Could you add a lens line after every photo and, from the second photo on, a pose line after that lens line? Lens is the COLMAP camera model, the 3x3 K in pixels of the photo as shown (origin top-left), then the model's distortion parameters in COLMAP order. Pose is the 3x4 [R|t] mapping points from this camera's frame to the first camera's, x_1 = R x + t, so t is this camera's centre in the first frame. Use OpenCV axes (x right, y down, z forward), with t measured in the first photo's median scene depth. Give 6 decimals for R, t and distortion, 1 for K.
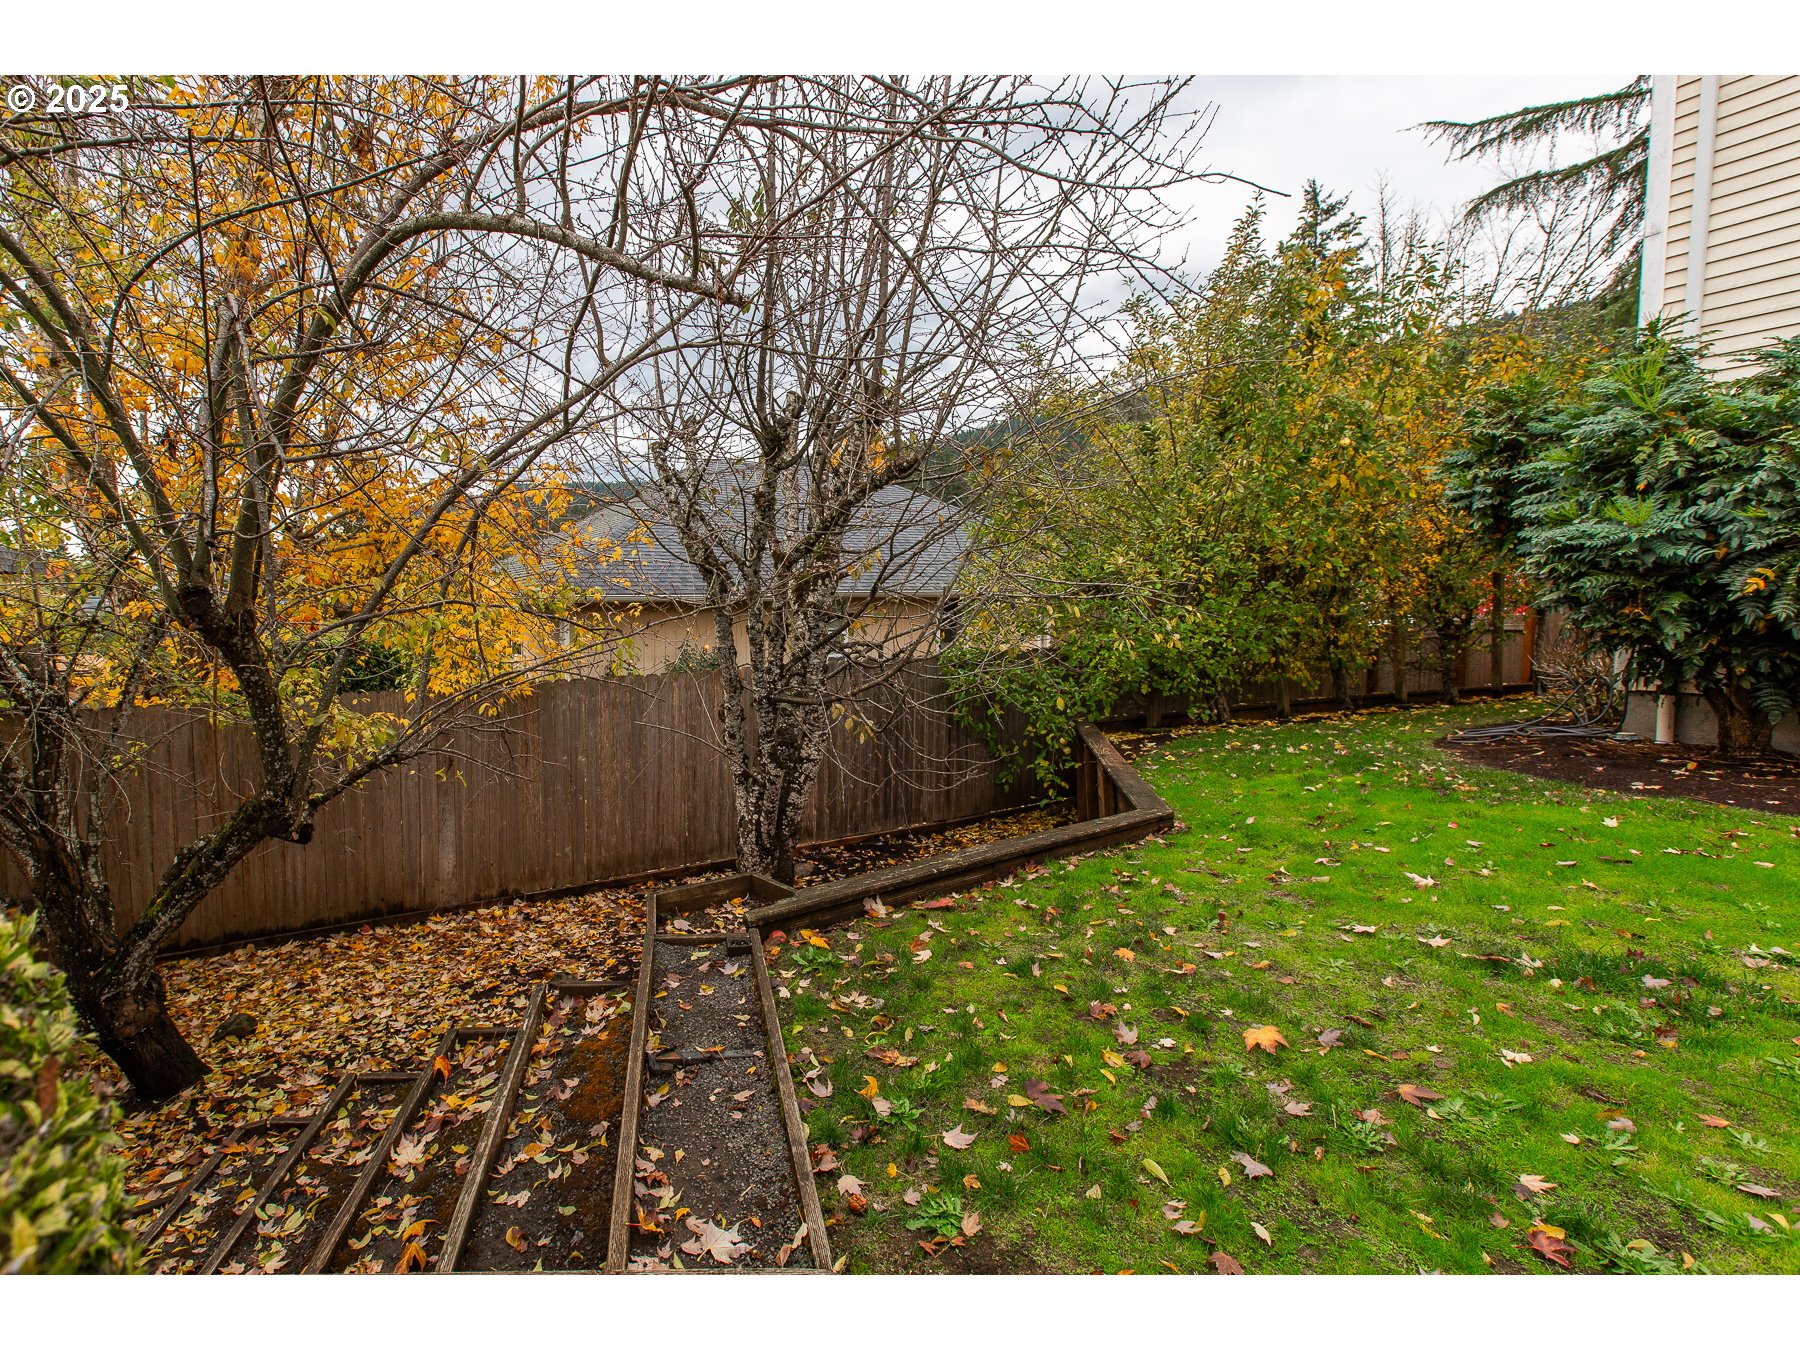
lens RADIAL K [[829.3, 0, 900.0], [0, 829.3, 675.0], [0, 0, 1]] dist [-0.000292, -0.000098]
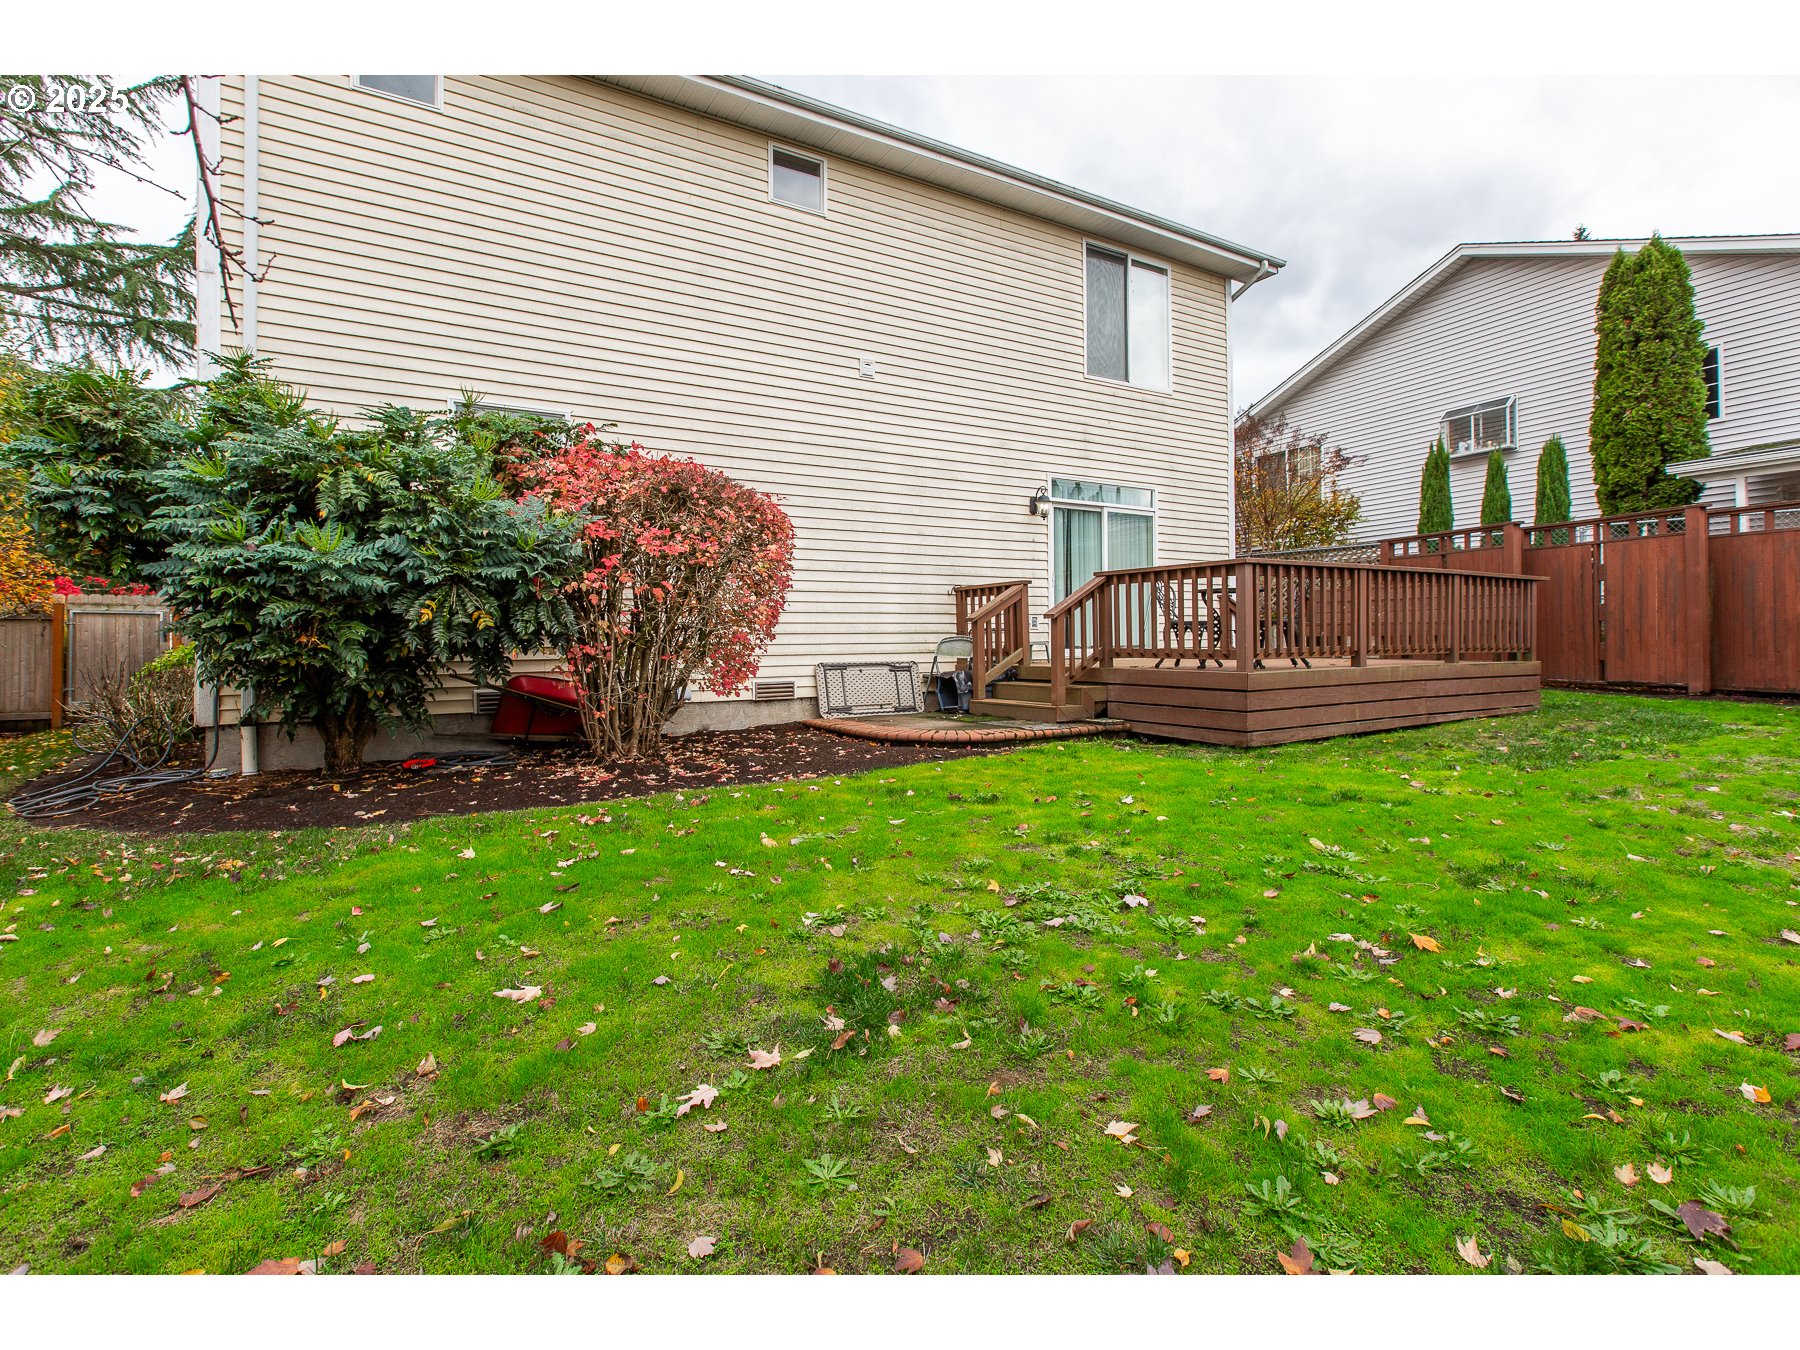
lens RADIAL K [[814.0, 0, 899.6], [0, 814.0, 644.6], [0, 0, 1]] dist [0.000253, 0.000148]
pose [[0.082102, -0.008722, 0.996586, -0.020908], [0.090929, 0.995857, 0.001225, -0.011518], [-0.992467, 0.090518, 0.082555, 0.268423]]
